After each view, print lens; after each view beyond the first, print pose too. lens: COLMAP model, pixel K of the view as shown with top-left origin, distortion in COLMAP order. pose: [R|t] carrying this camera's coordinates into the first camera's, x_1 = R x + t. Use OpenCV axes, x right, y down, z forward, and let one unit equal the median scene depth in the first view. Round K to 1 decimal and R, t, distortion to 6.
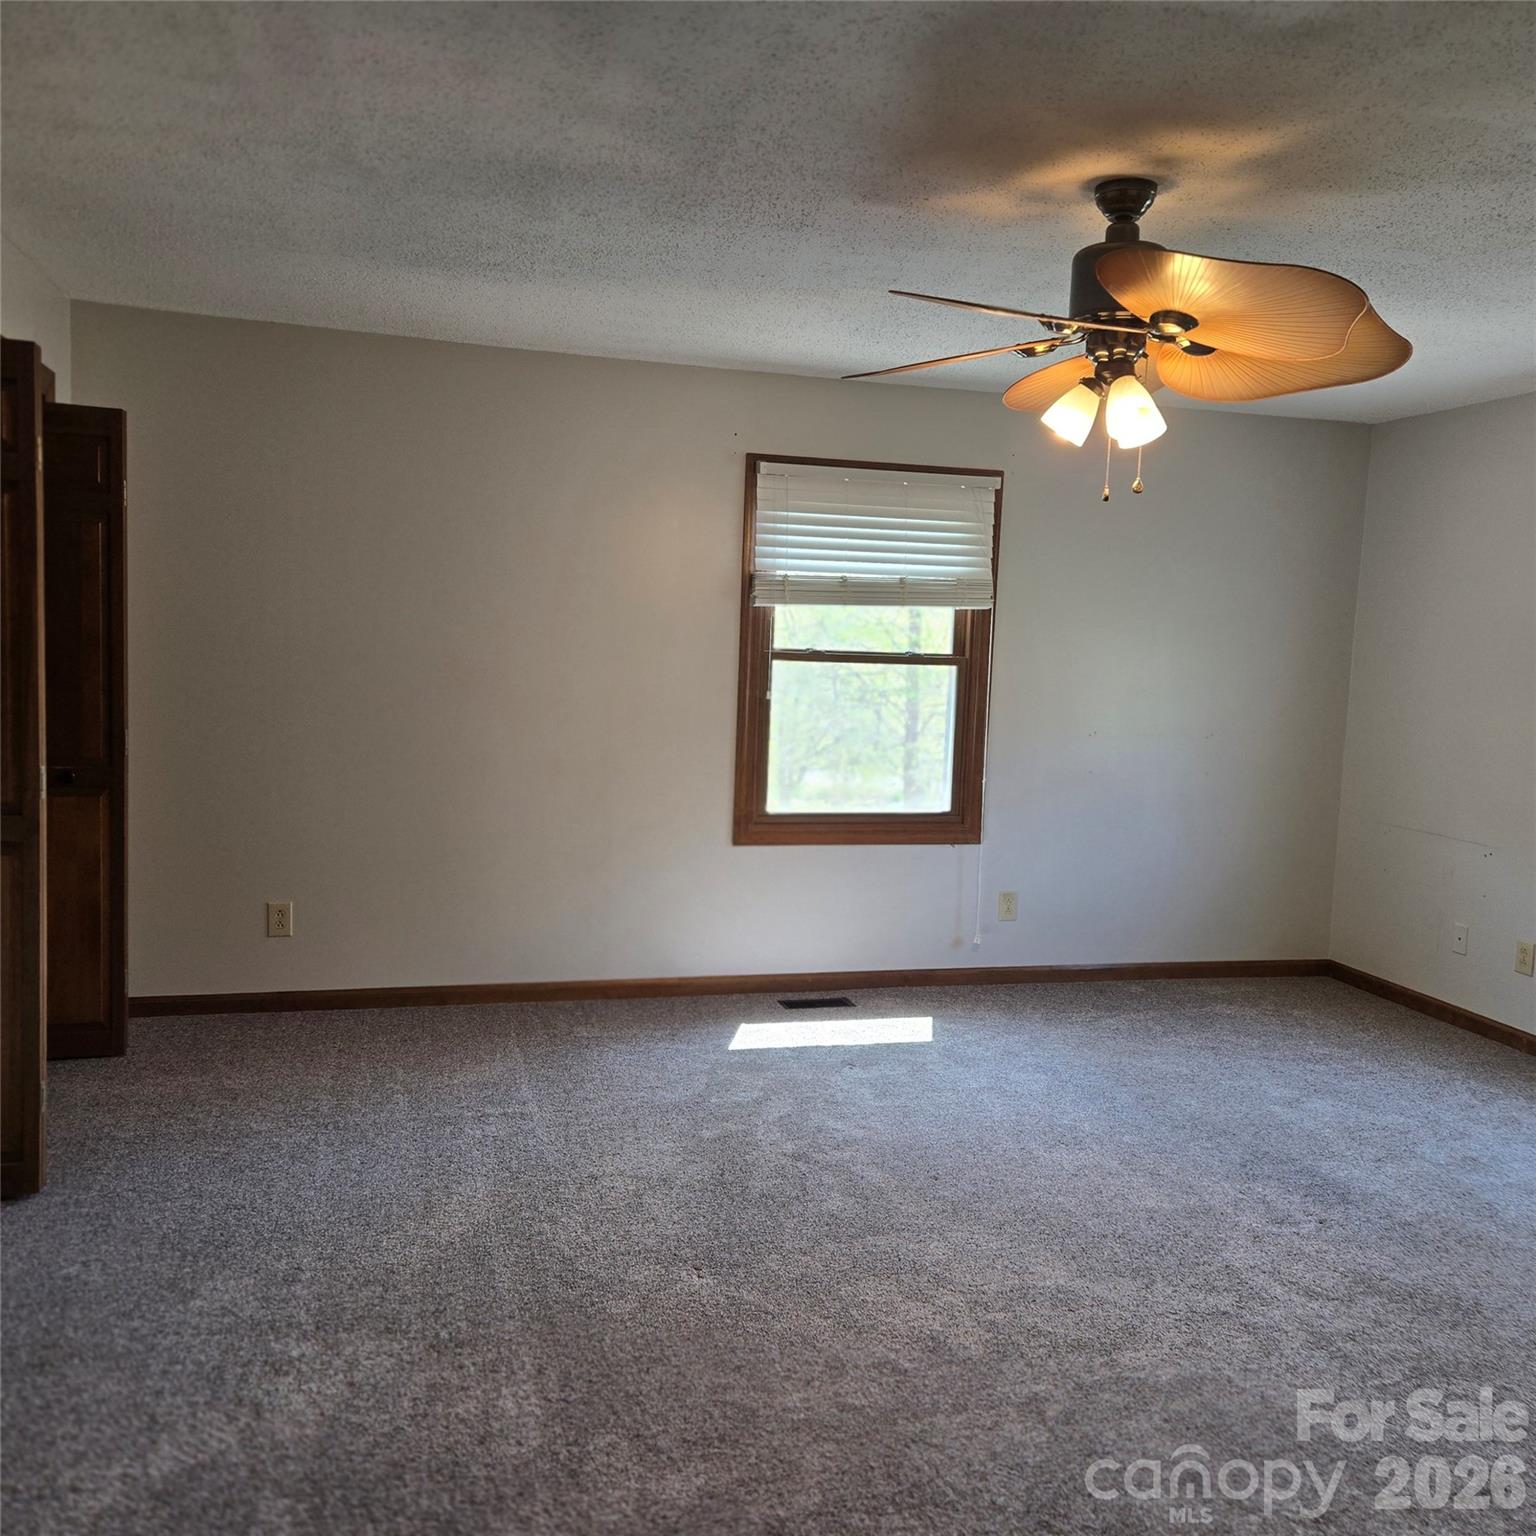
lens RADIAL K [[1377.9, 0, 790.8], [0, 1377.9, 765.3], [0, 0, 1]] dist [0.096512, -0.097344]
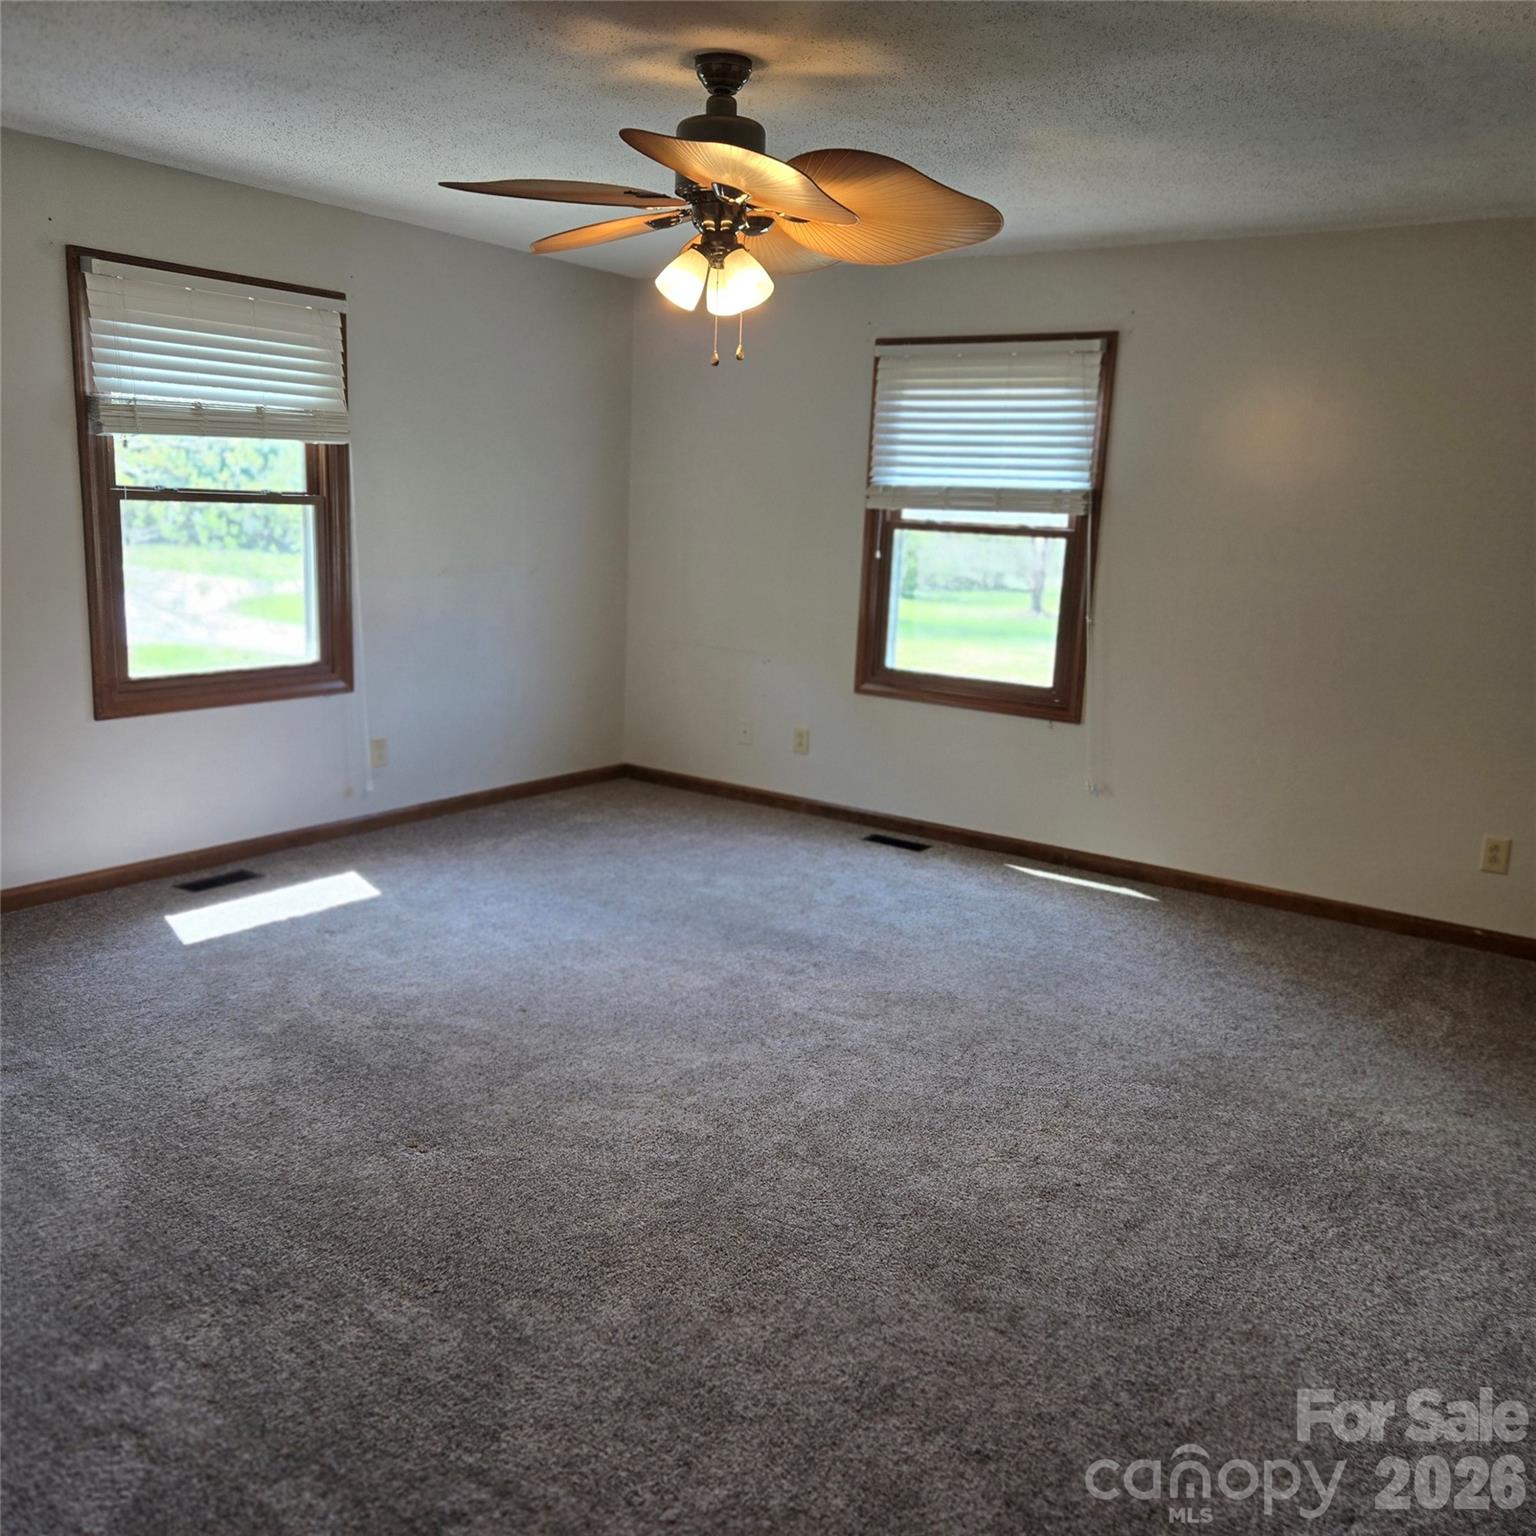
lens RADIAL K [[1374.3, 0, 763.3], [0, 1374.3, 770.0], [0, 0, 1]] dist [0.099981, -0.112528]
pose [[0.772830, -0.130146, 0.621125, -0.307643], [0.046873, 0.987778, 0.148650, -0.024402], [-0.632880, -0.085767, 0.769485, 0.075409]]
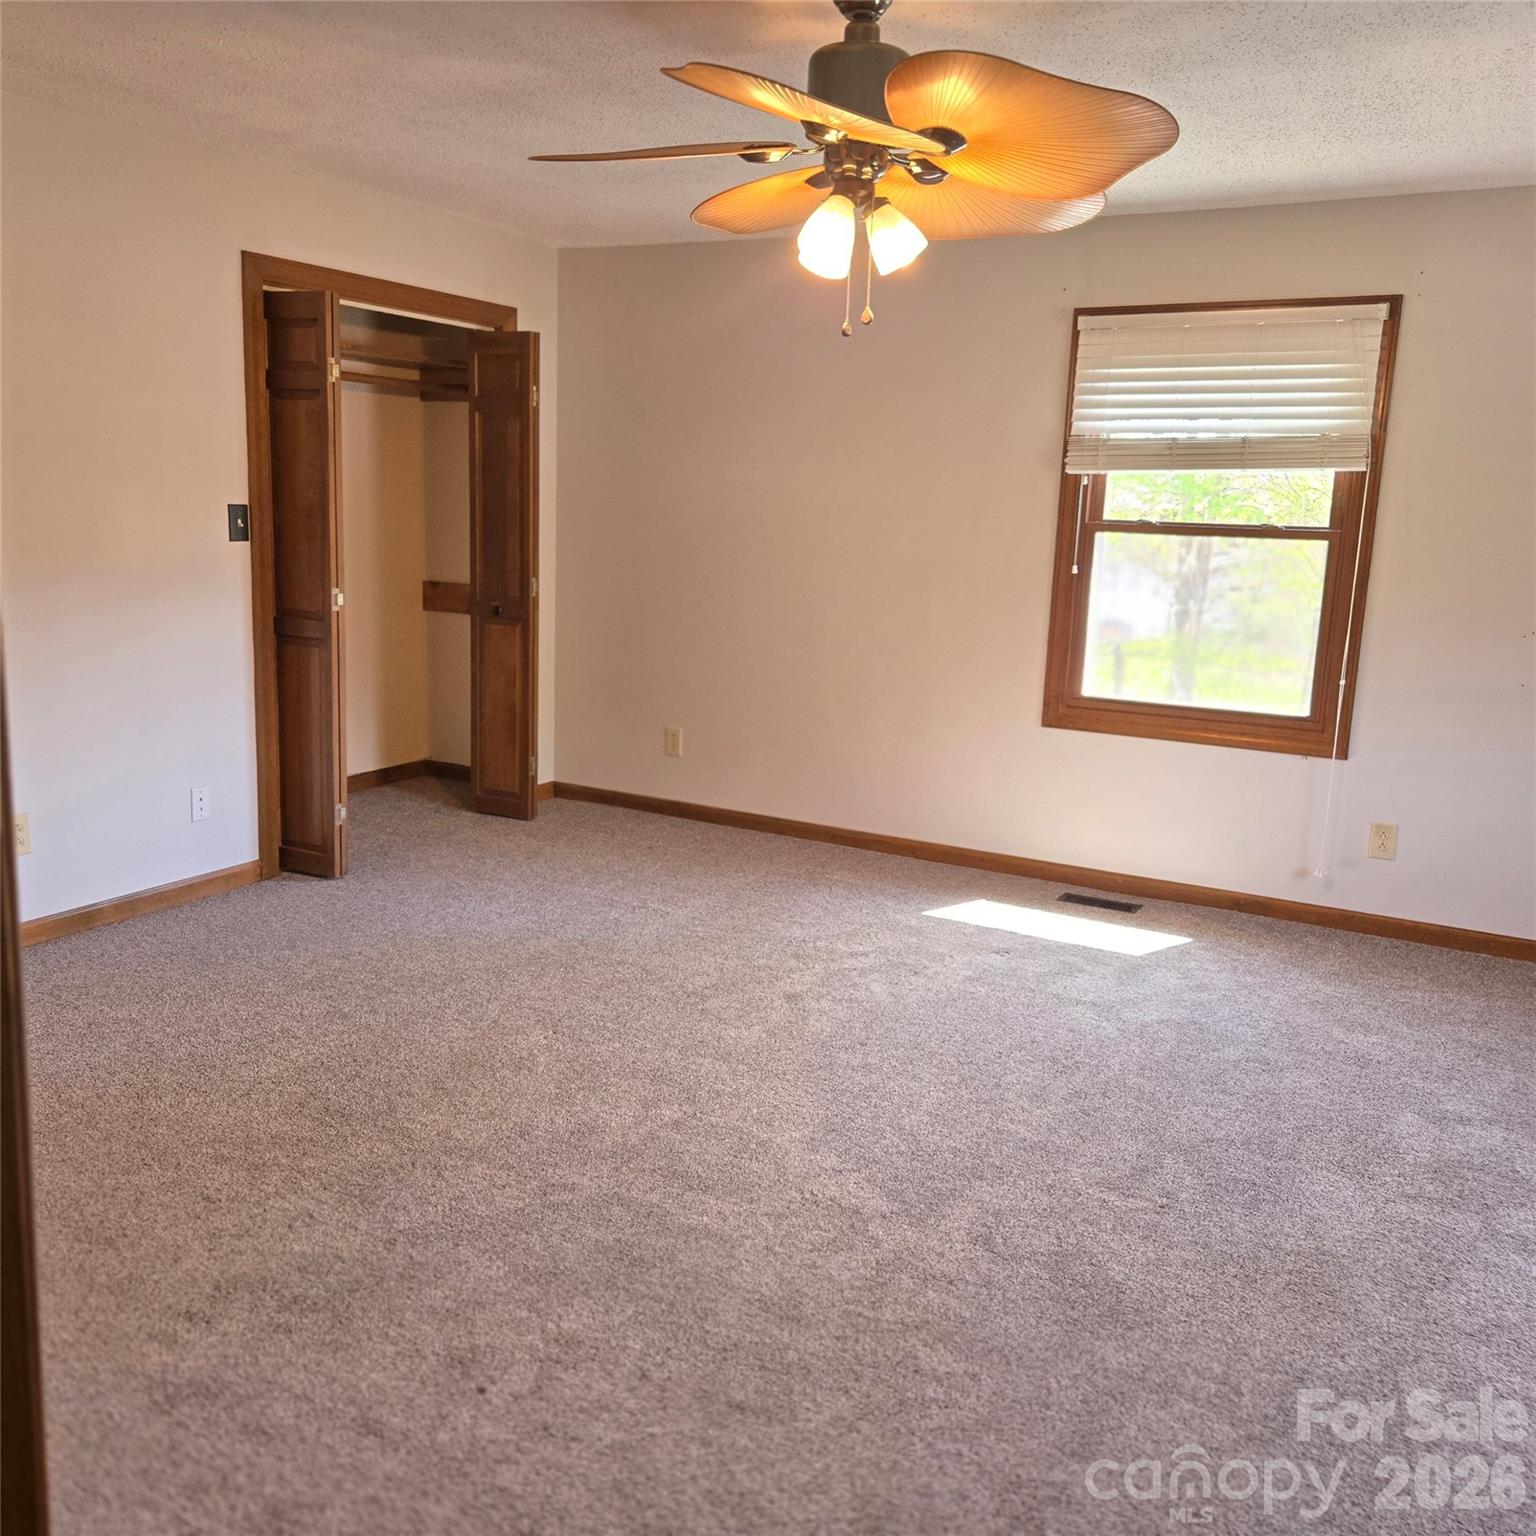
lens RADIAL K [[1392.1, 0, 767.4], [0, 1392.1, 746.8], [0, 0, 1]] dist [0.100390, -0.073971]
pose [[0.709071, 0.112499, -0.696105, 0.585279], [-0.075039, 0.993624, 0.084145, 0.005549], [0.701133, -0.007430, 0.712992, 0.193806]]
